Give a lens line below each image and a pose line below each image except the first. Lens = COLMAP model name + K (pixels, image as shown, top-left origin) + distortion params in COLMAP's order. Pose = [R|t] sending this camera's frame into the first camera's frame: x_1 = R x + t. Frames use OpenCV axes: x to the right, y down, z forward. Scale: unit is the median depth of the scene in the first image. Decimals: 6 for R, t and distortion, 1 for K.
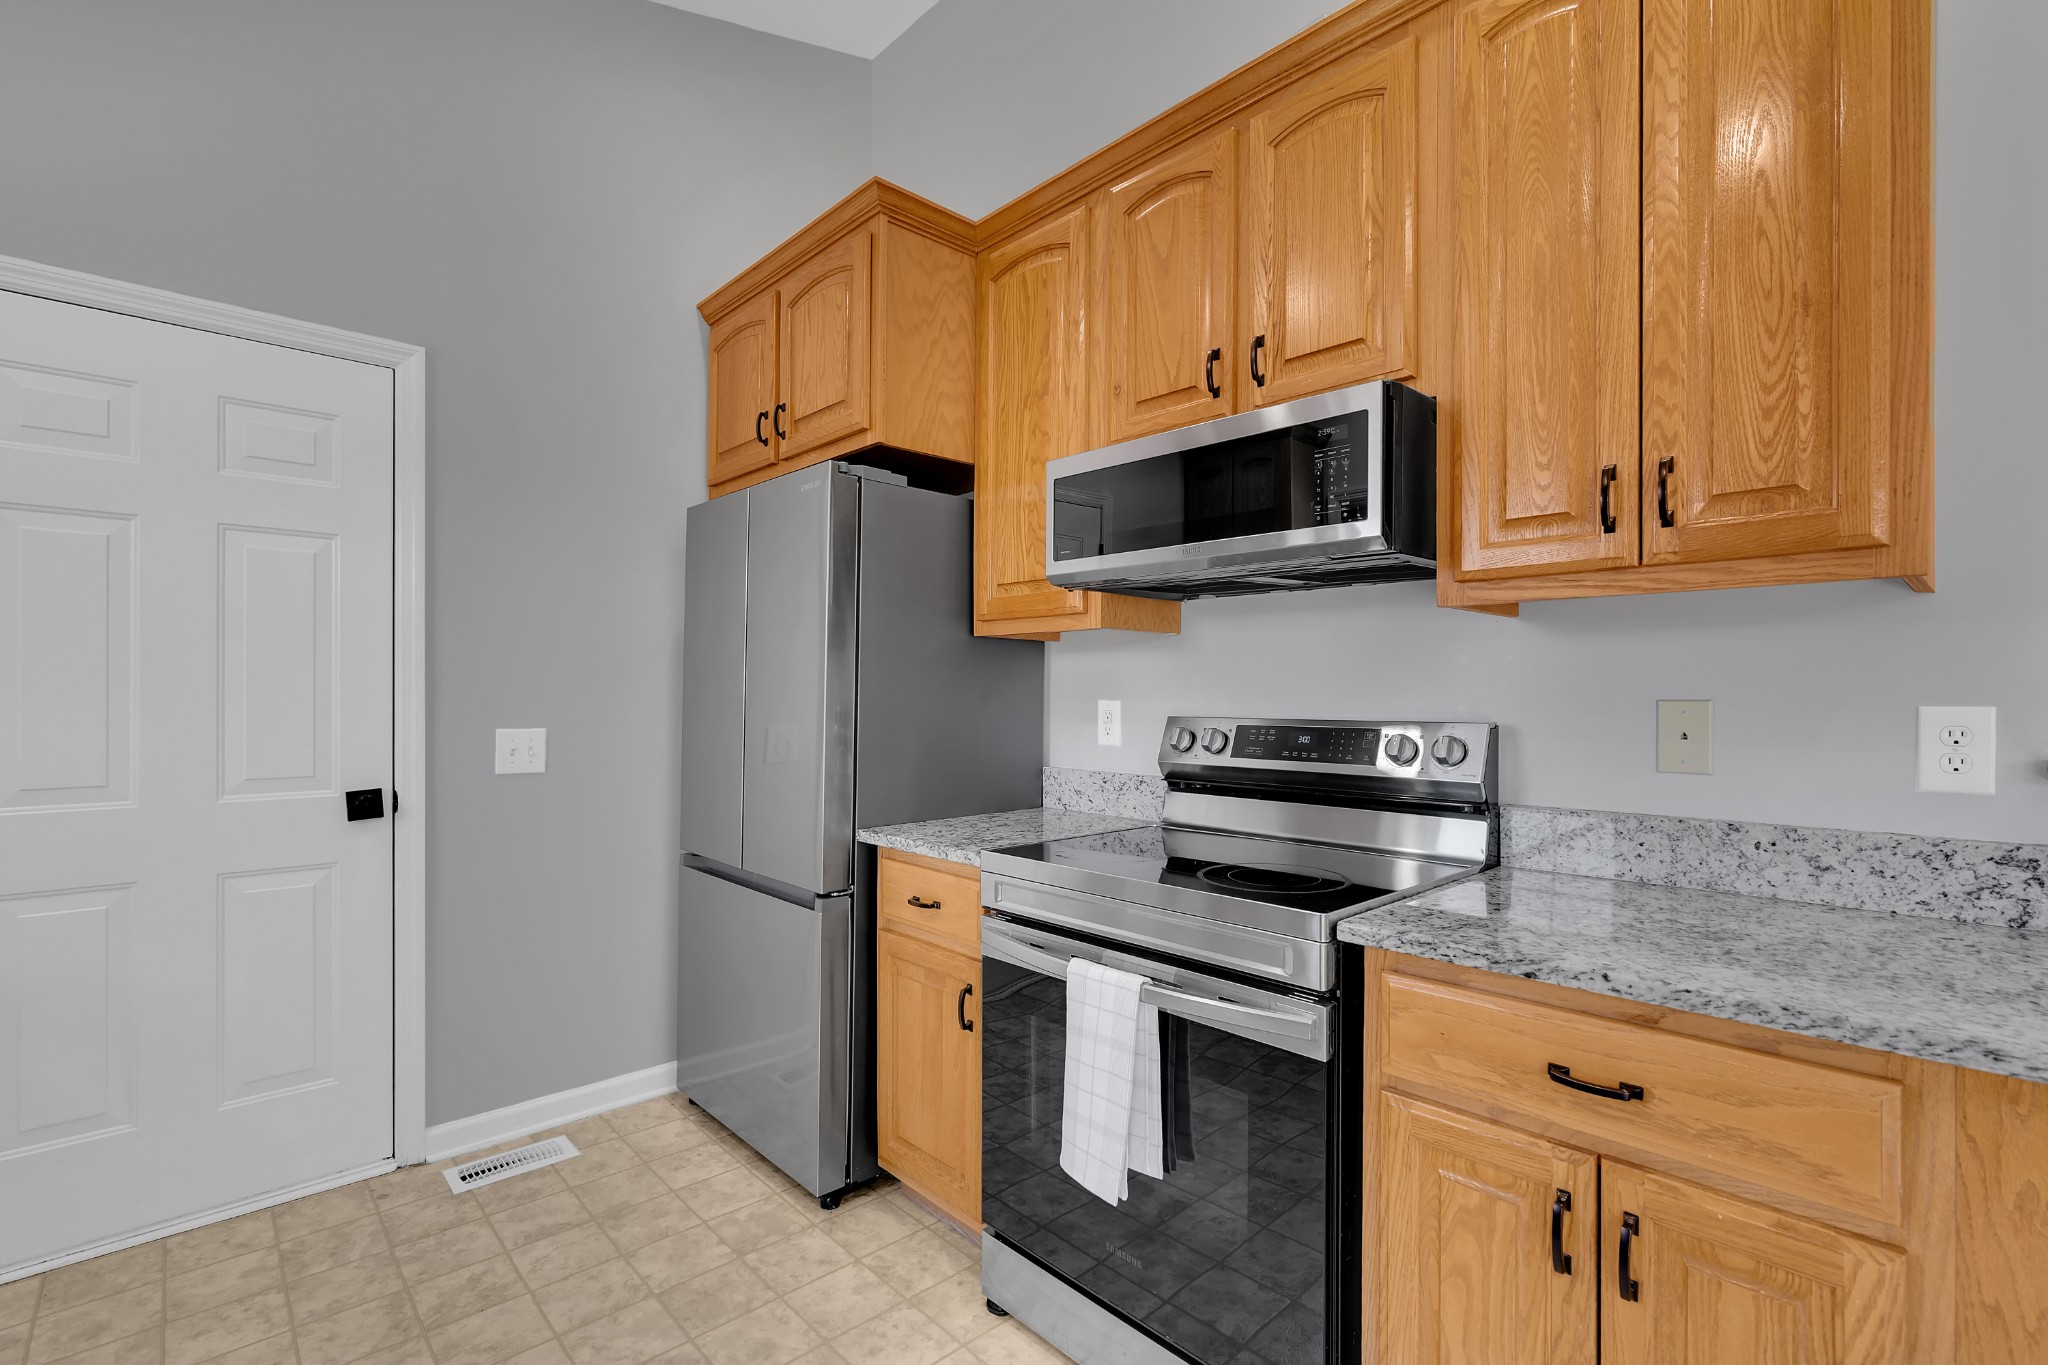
lens RADIAL K [[935.8, 0, 1029.2], [0, 935.8, 693.8], [0, 0, 1]] dist [-0.000462, 0.001273]
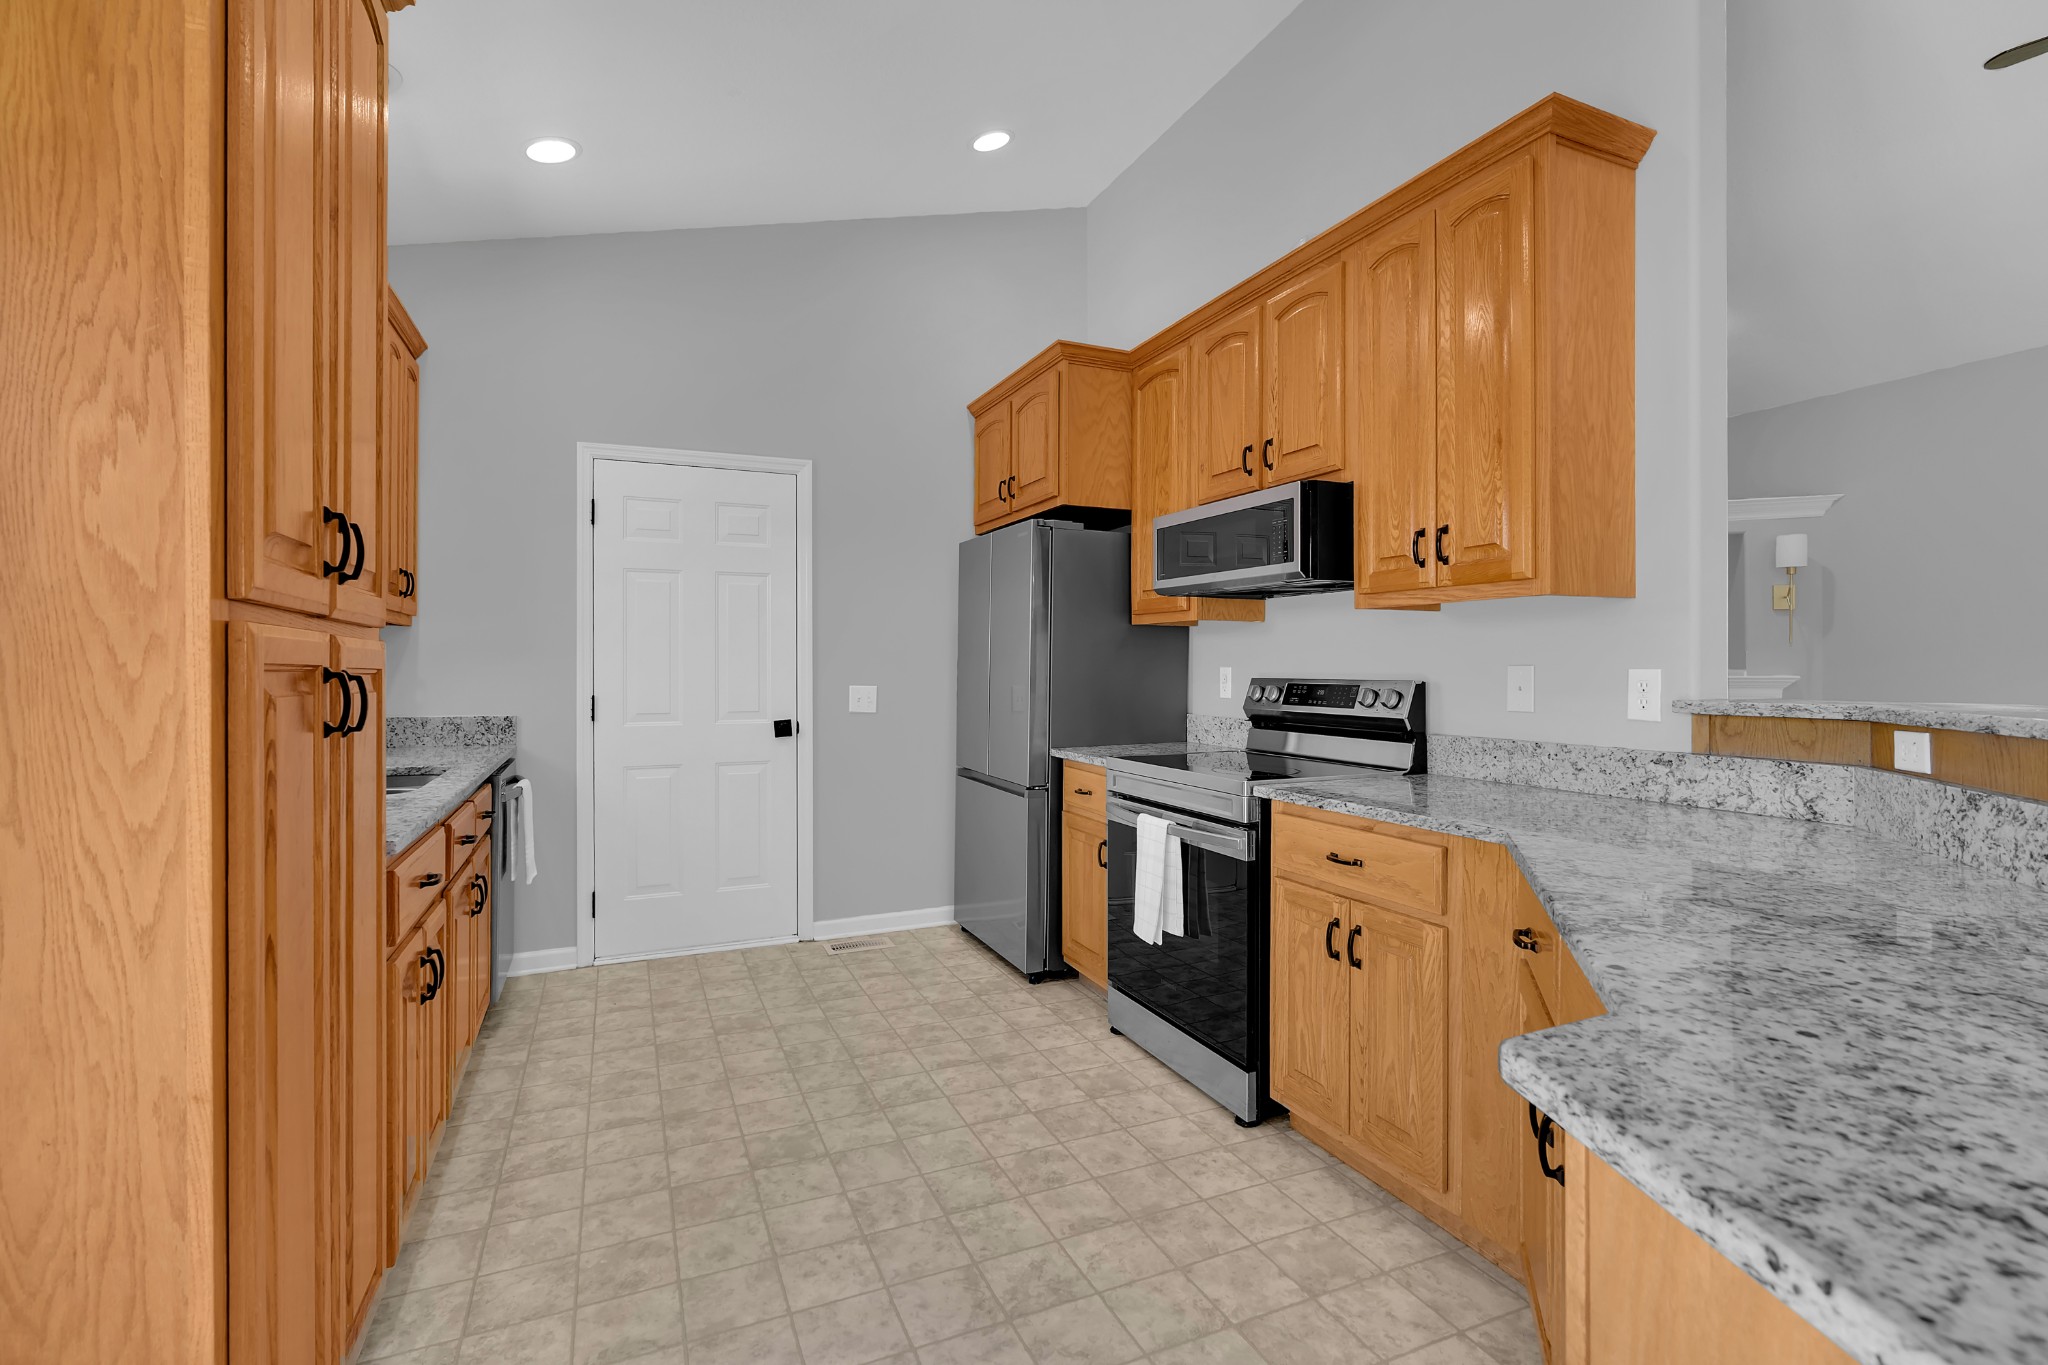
lens RADIAL K [[942.1, 0, 1028.5], [0, 942.1, 666.1], [0, 0, 1]] dist [-0.002888, -0.000059]
pose [[0.945281, -0.002527, -0.326249, 0.309991], [0.002907, 0.999996, 0.000676, 0.003292], [0.326245, -0.001588, 0.945284, -0.536246]]
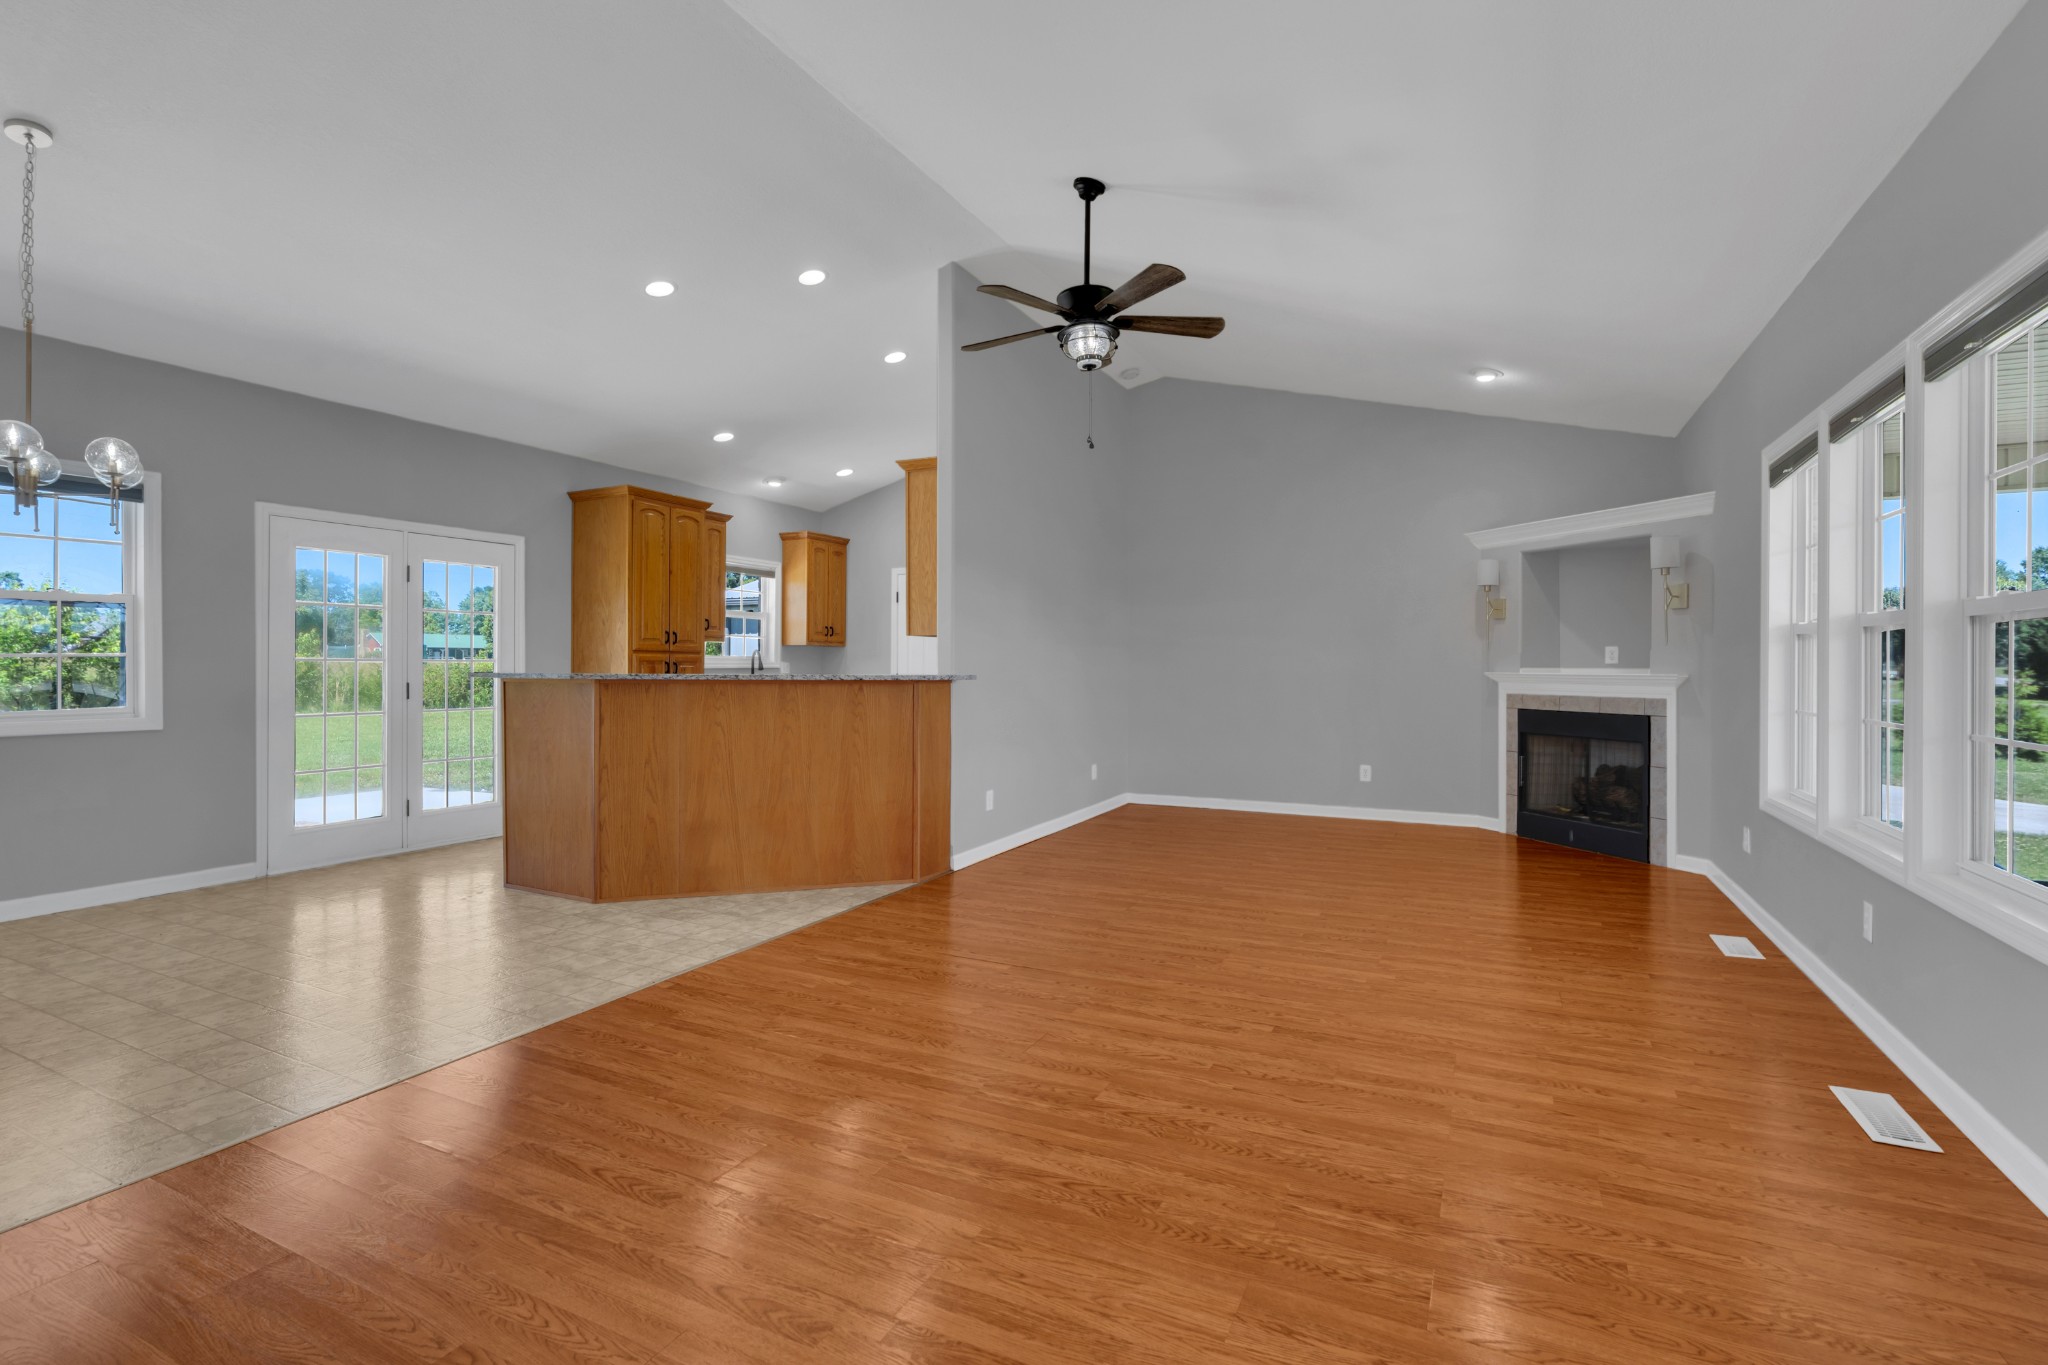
lens RADIAL K [[942.1, 0, 1028.5], [0, 942.1, 666.1], [0, 0, 1]] dist [-0.002888, -0.000059]
pose [[0.352267, 0.002782, -0.935896, 3.070990], [-0.001510, 0.999996, 0.002404, 0.011572], [0.935898, 0.000566, 0.352270, -0.083131]]
